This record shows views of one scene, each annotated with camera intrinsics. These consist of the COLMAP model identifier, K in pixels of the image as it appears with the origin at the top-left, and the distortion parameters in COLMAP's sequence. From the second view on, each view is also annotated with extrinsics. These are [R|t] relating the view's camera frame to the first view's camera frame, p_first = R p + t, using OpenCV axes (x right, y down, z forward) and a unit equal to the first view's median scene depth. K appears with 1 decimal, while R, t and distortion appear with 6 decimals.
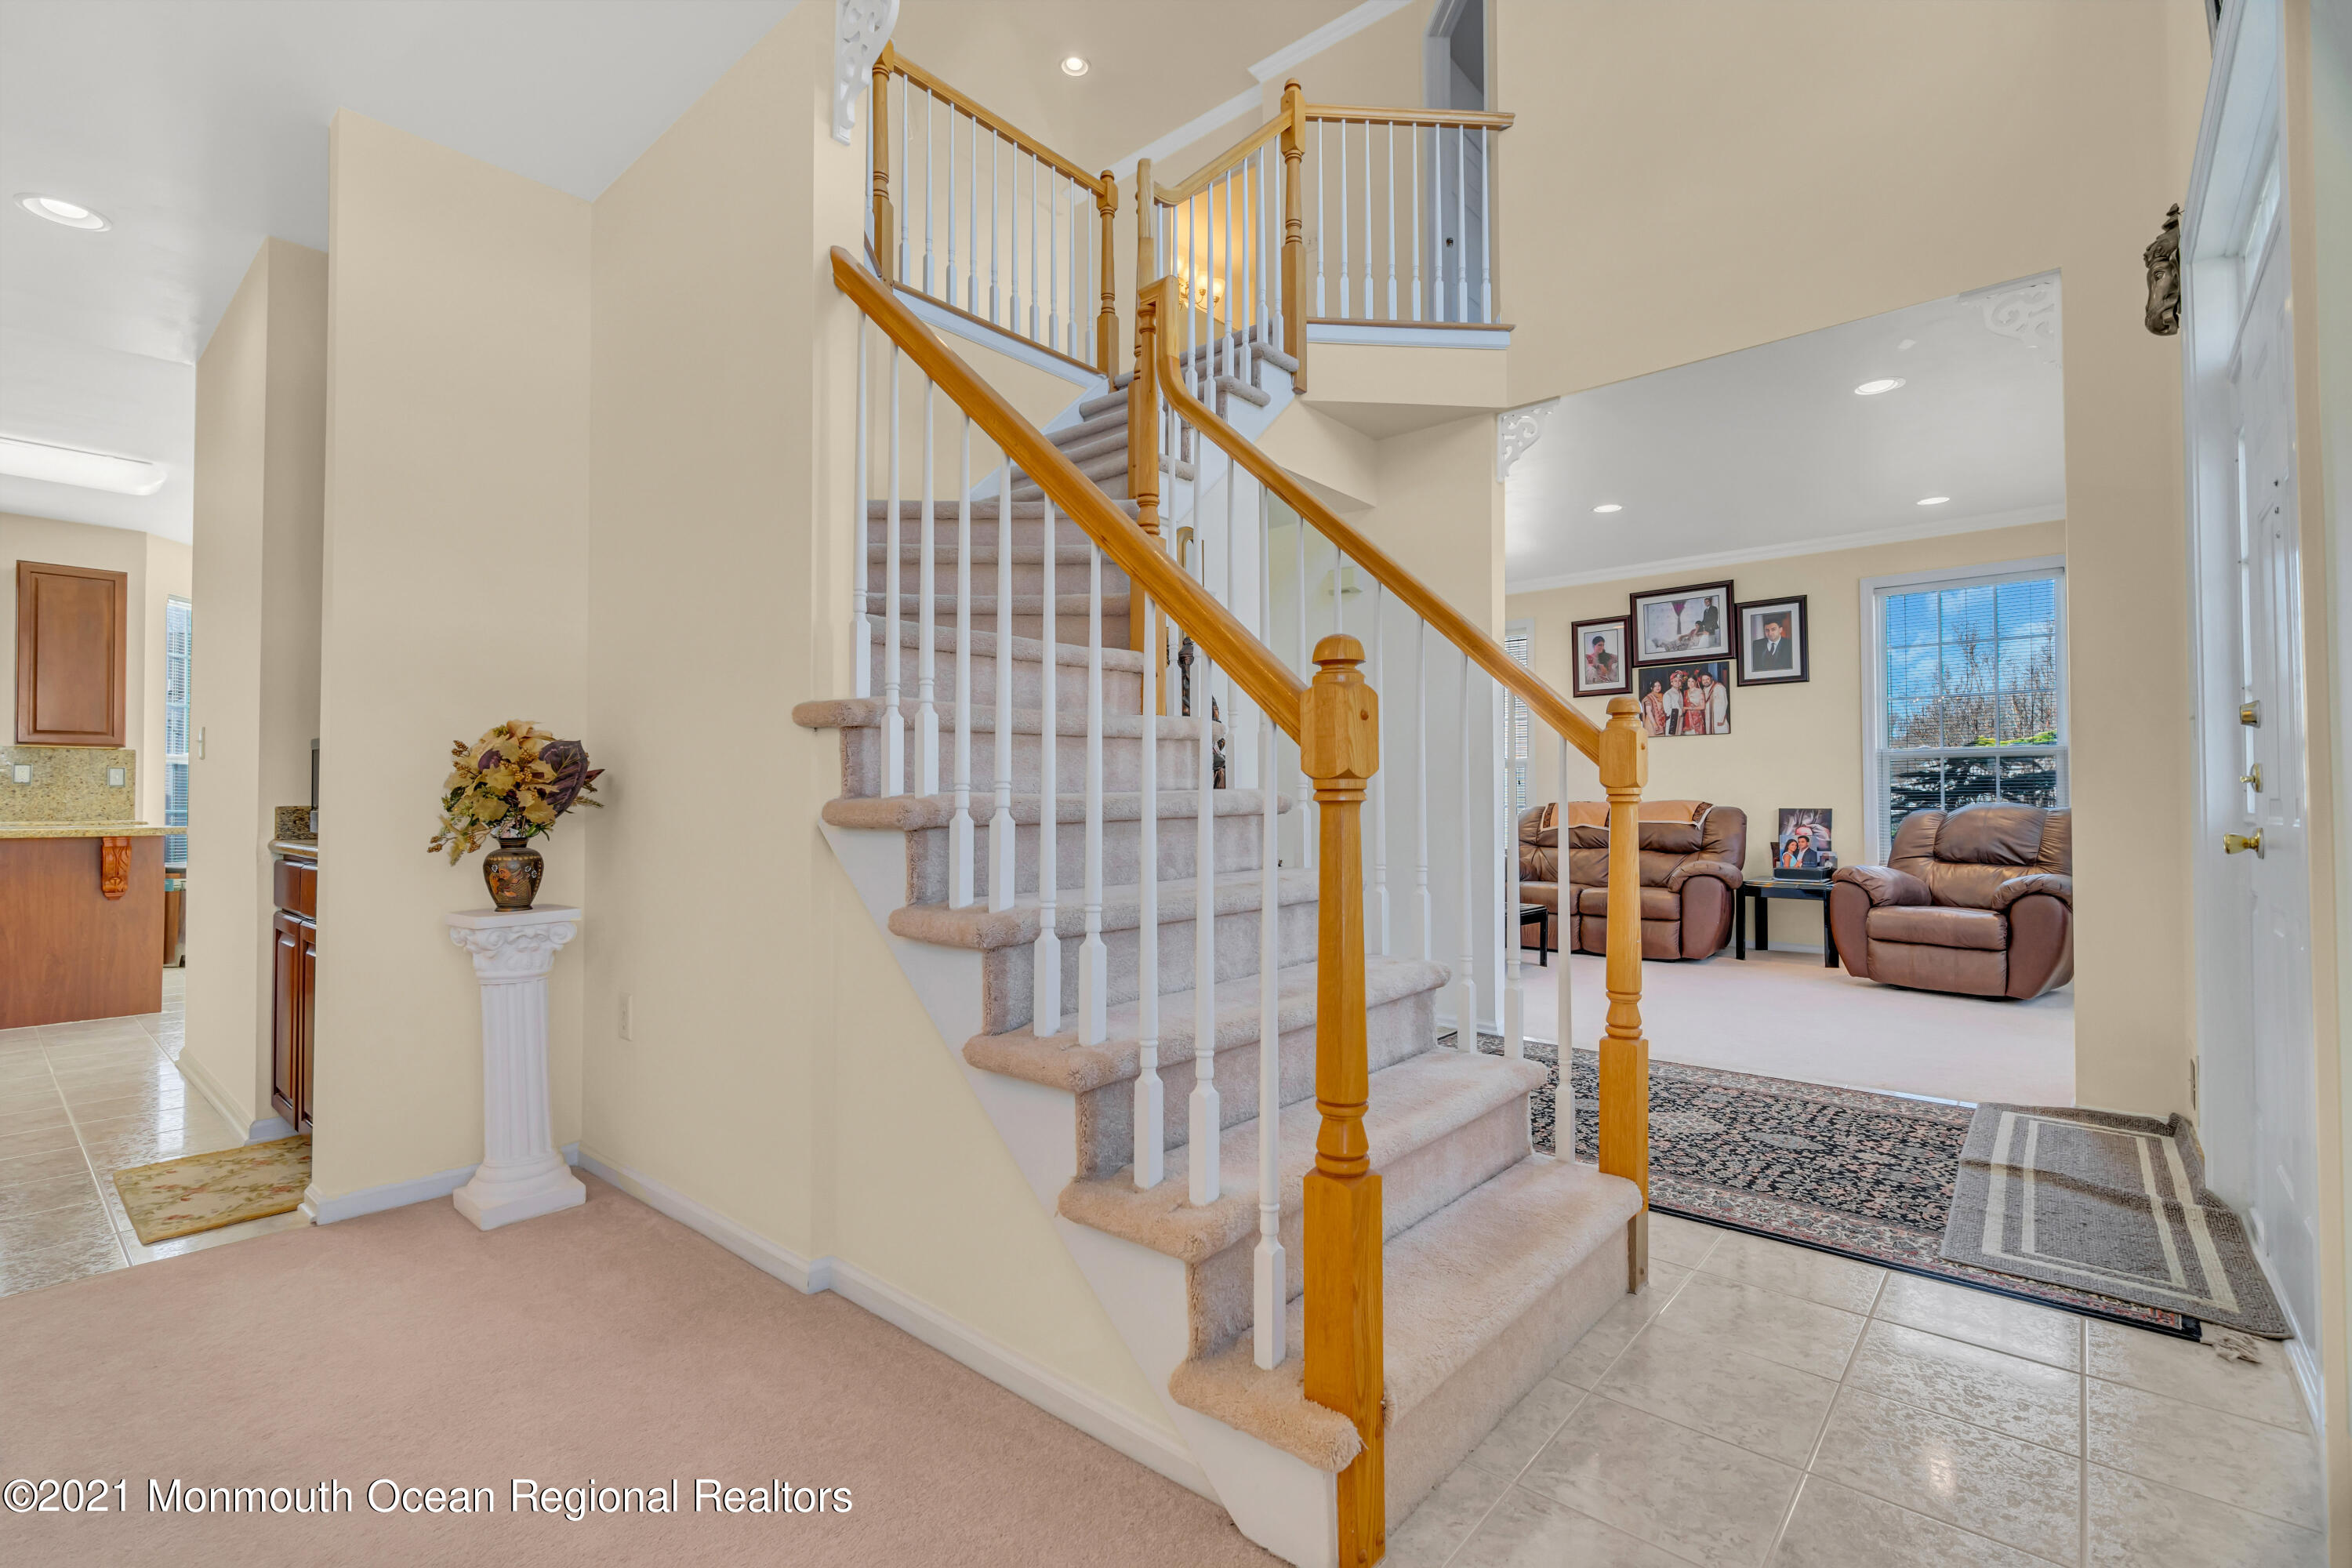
lens RADIAL K [[1061.2, 0, 1173.4], [0, 1061.2, 782.3], [0, 0, 1]] dist [-0.000605, 0.001413]
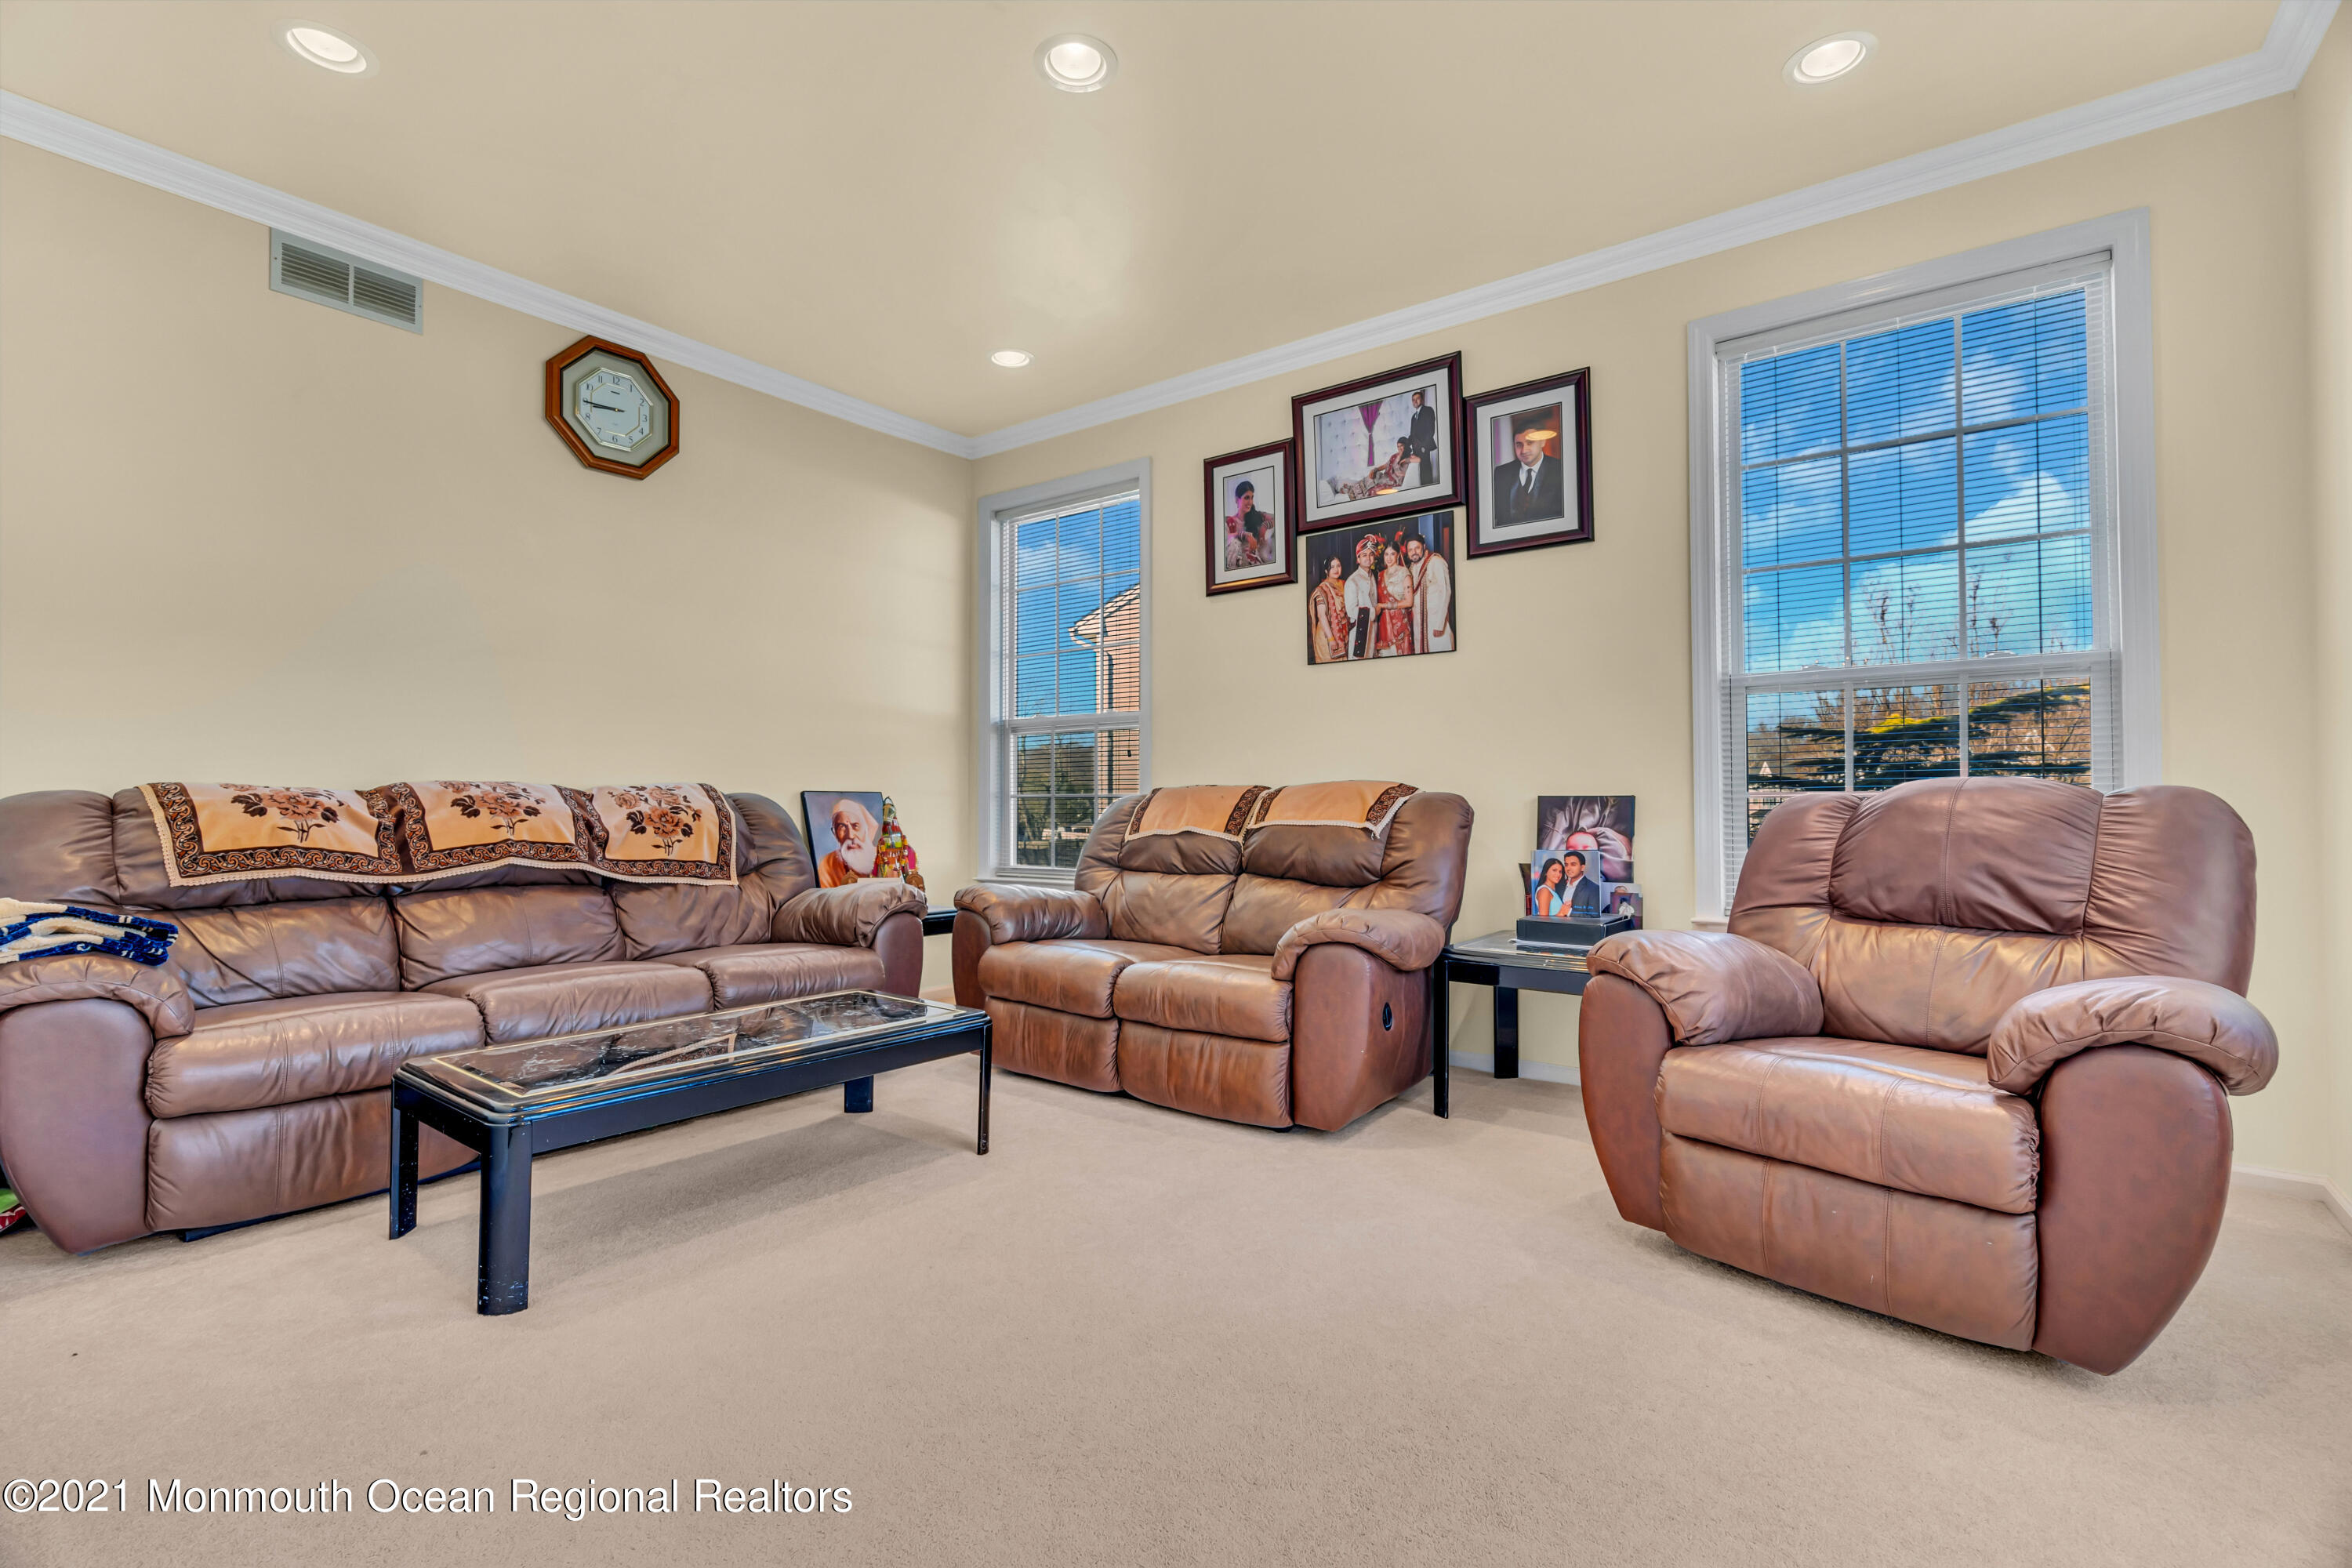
lens RADIAL K [[1061.2, 0, 1188.4], [0, 1061.2, 783.0], [0, 0, 1]] dist [-0.000605, 0.001413]
pose [[0.997497, 0.001907, 0.070683, 0.363040], [-0.001739, 0.999995, -0.002445, 0.019488], [-0.070687, 0.002316, 0.997496, 0.501608]]
